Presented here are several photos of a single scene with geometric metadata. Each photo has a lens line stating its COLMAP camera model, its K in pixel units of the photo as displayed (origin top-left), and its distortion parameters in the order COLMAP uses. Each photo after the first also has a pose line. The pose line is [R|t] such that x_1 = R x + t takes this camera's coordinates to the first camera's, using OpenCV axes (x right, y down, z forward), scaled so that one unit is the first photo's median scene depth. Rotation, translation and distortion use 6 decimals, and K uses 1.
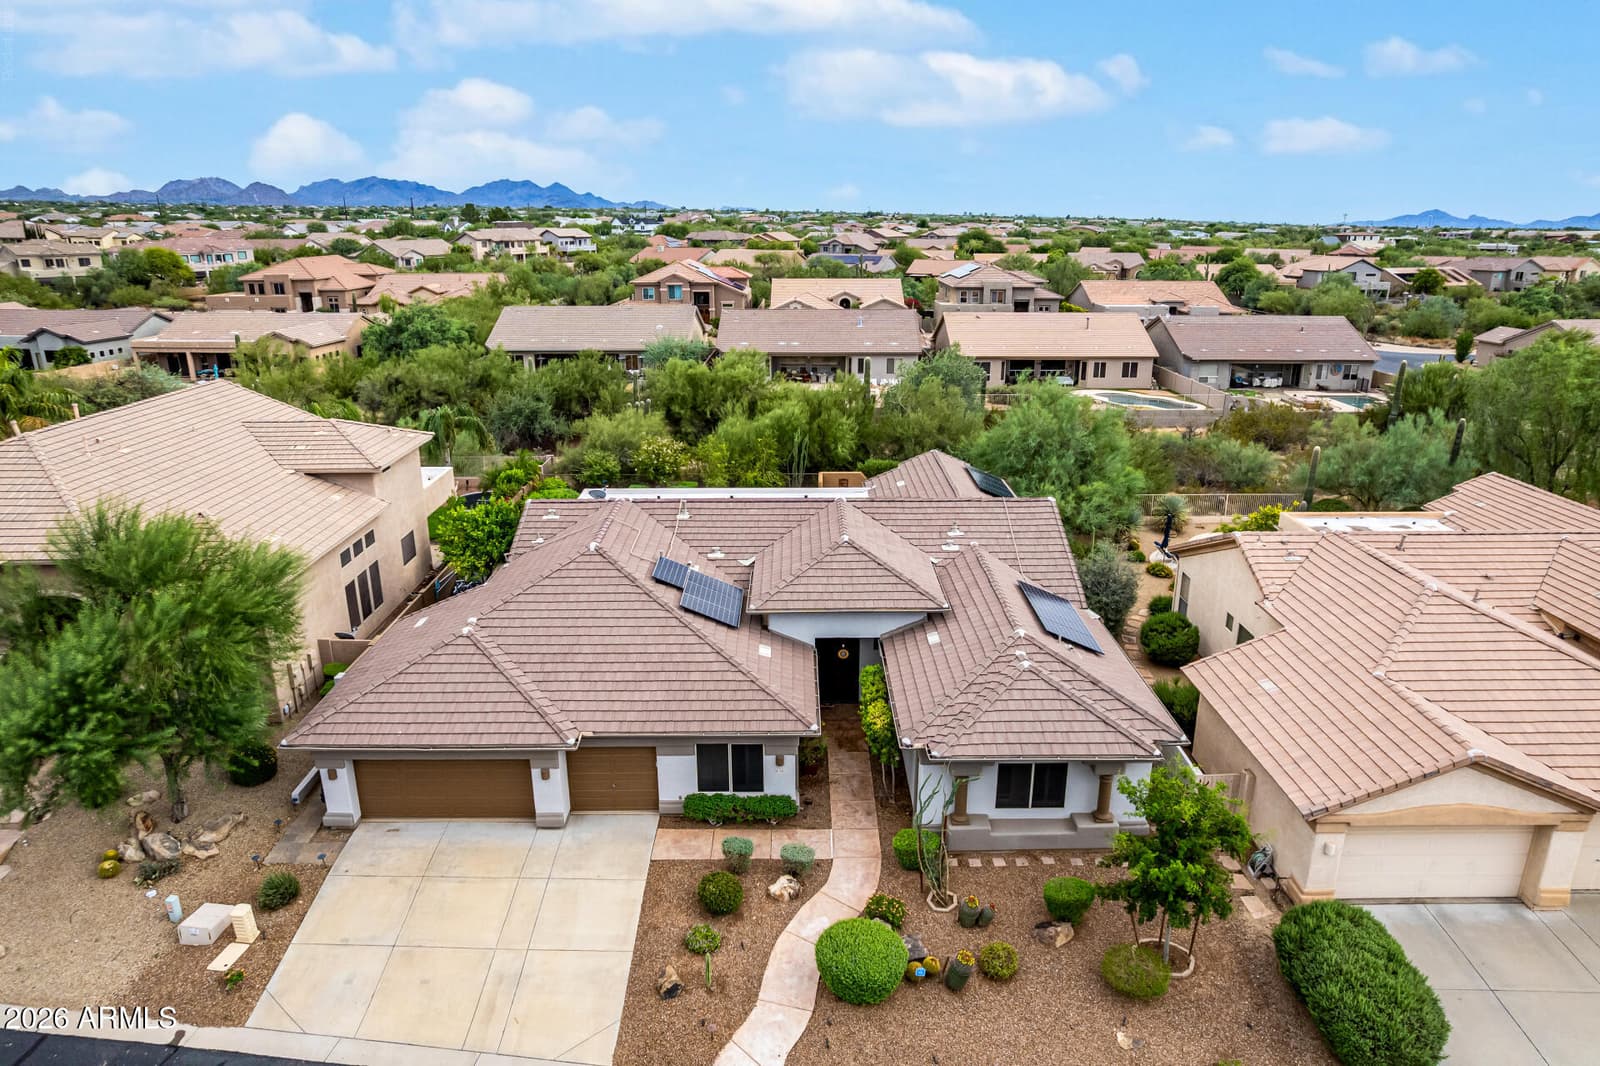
lens RADIAL K [[1020.8, 0, 804.7], [0, 1020.8, 535.9], [0, 0, 1]] dist [-0.071770, 0.062764]
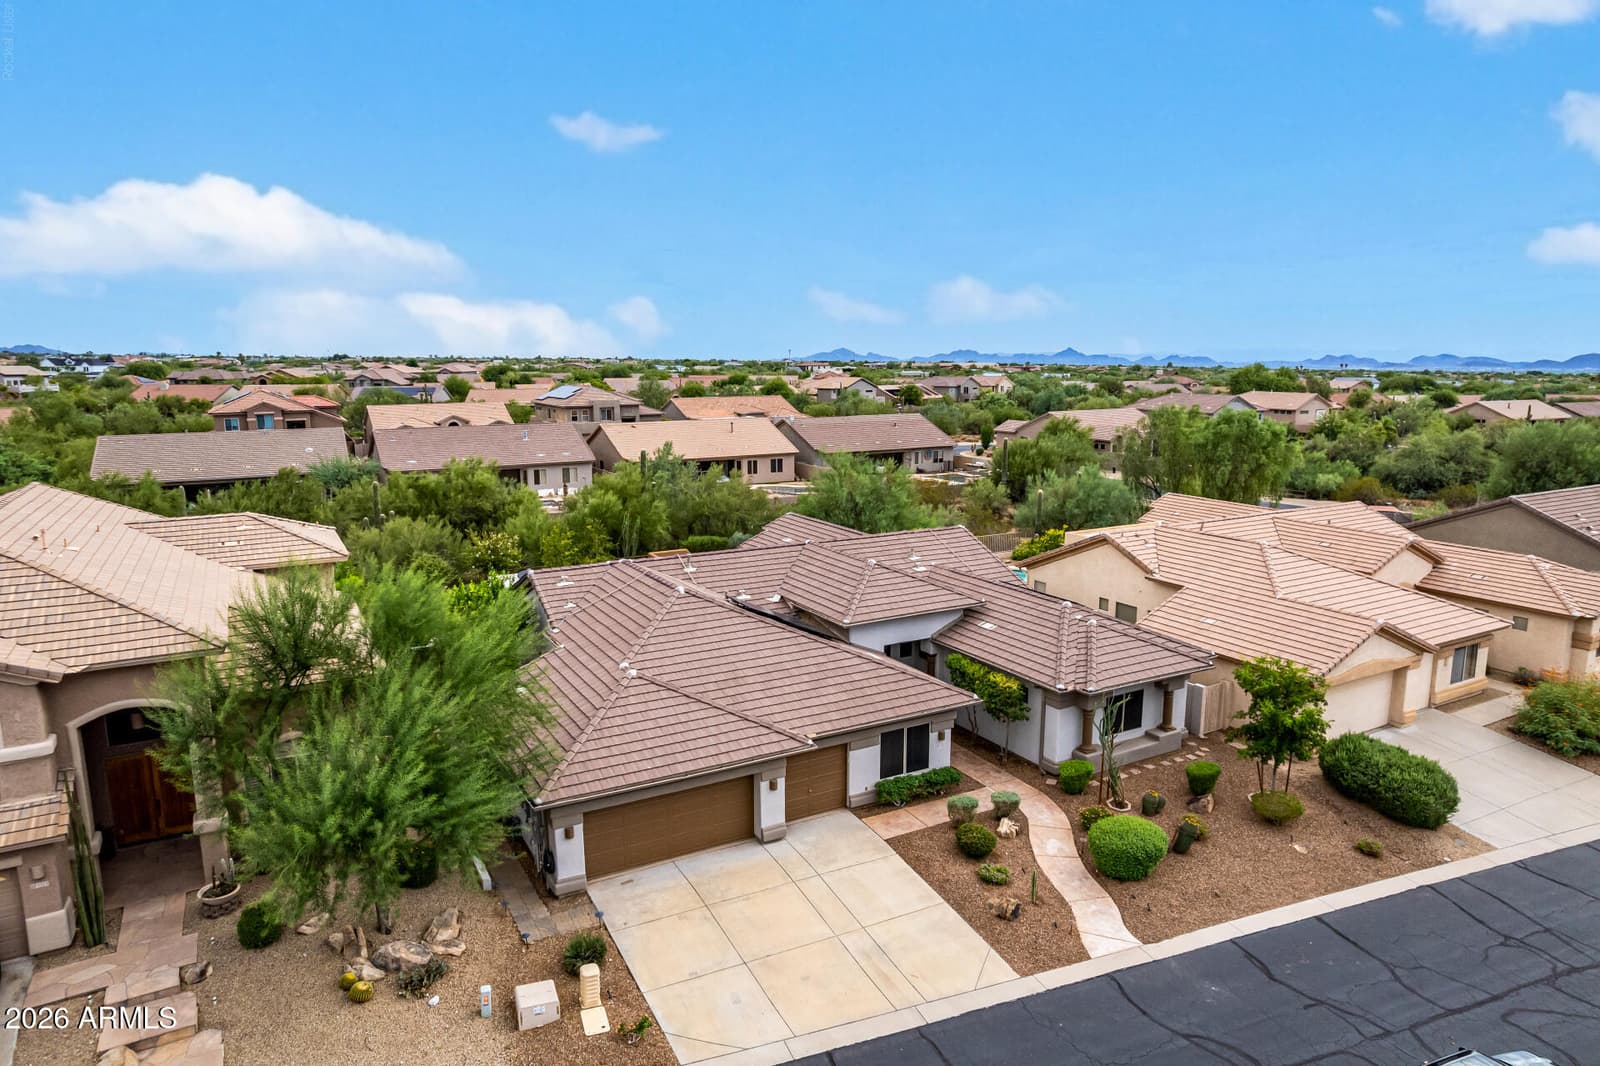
lens RADIAL K [[1020.8, 0, 804.7], [0, 1020.8, 535.9], [0, 0, 1]] dist [-0.071770, 0.062764]
pose [[0.875645, -0.086812, 0.475089, -0.670692], [0.149012, 0.984282, -0.094791, 0.083941], [-0.459393, 0.153797, 0.874817, 0.035205]]
